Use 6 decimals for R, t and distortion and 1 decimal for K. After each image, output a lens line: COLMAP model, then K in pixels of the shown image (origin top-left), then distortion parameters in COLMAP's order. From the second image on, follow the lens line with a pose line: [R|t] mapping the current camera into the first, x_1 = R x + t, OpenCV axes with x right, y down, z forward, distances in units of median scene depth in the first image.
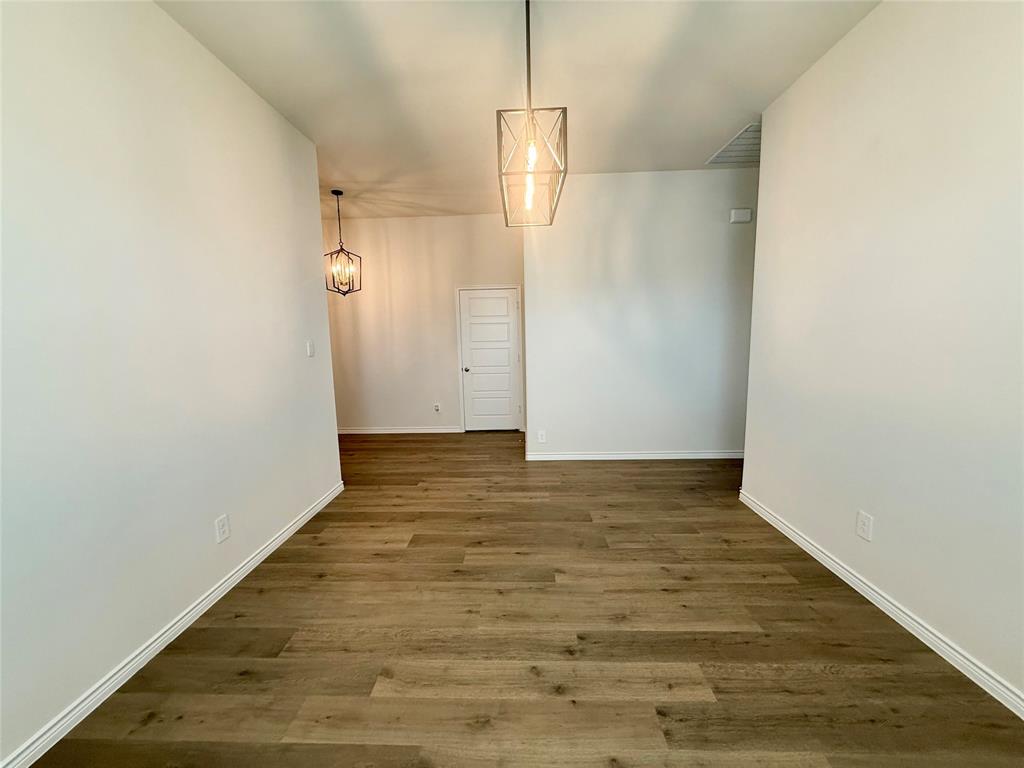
lens RADIAL K [[404.6, 0, 507.8], [0, 404.6, 388.3], [0, 0, 1]] dist [0.000174, -0.000643]
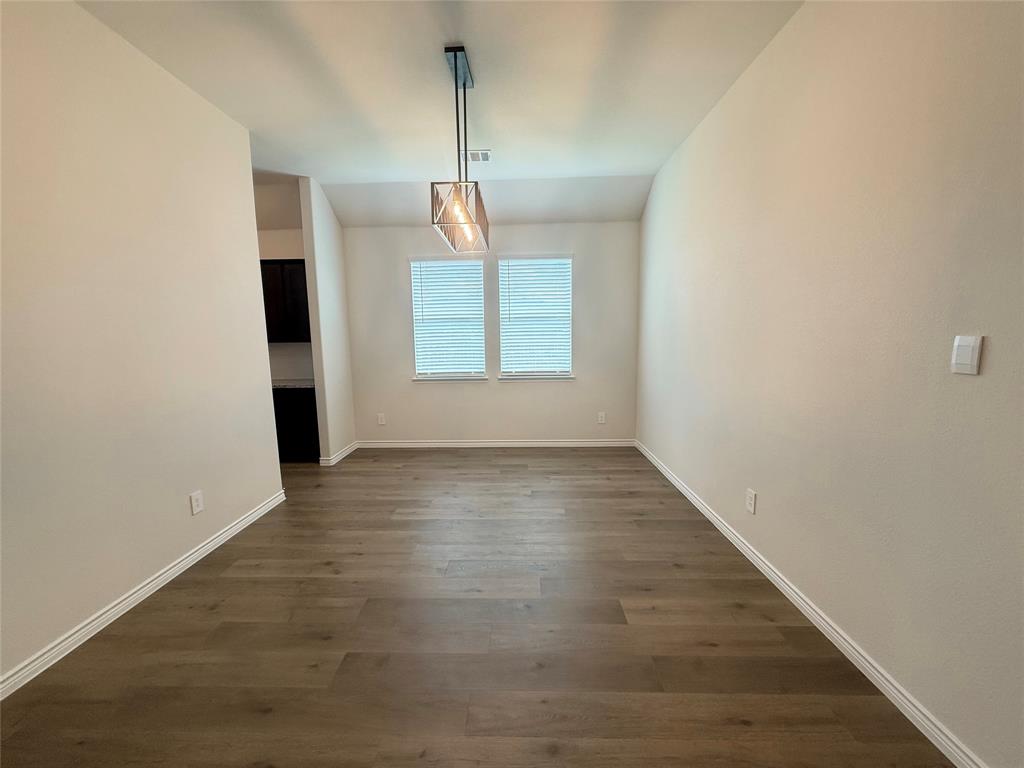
lens RADIAL K [[404.6, 0, 514.2], [0, 404.6, 383.5], [0, 0, 1]] dist [0.000174, -0.000643]
pose [[-0.999109, 0.038849, -0.016472, -0.039374], [0.033096, 0.963610, 0.265255, -0.187554], [0.026178, 0.264474, -0.964038, 1.342391]]
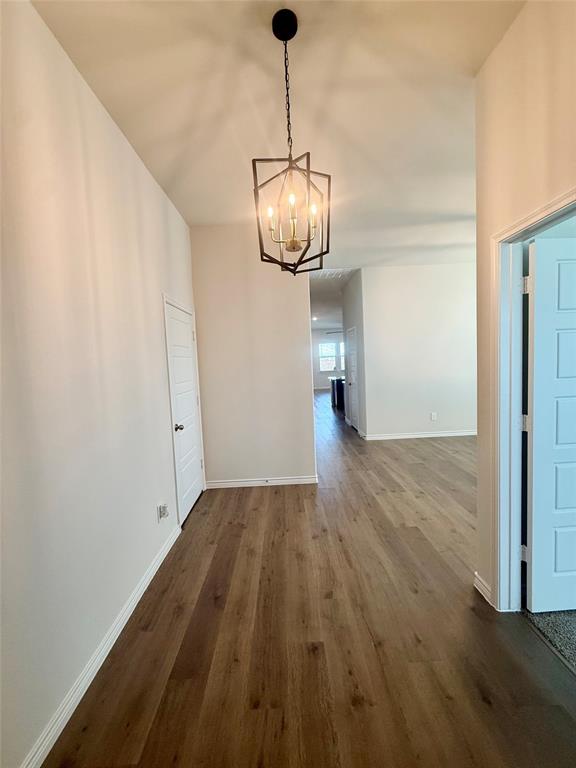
lens RADIAL K [[303.5, 0, 289.4], [0, 303.5, 380.9], [0, 0, 1]] dist [0.000174, -0.000643]
pose [[-0.055118, -0.021099, 0.998257, -0.985764], [0.194670, 0.980364, 0.031469, -0.165134], [-0.979319, 0.196065, -0.049929, 1.425150]]
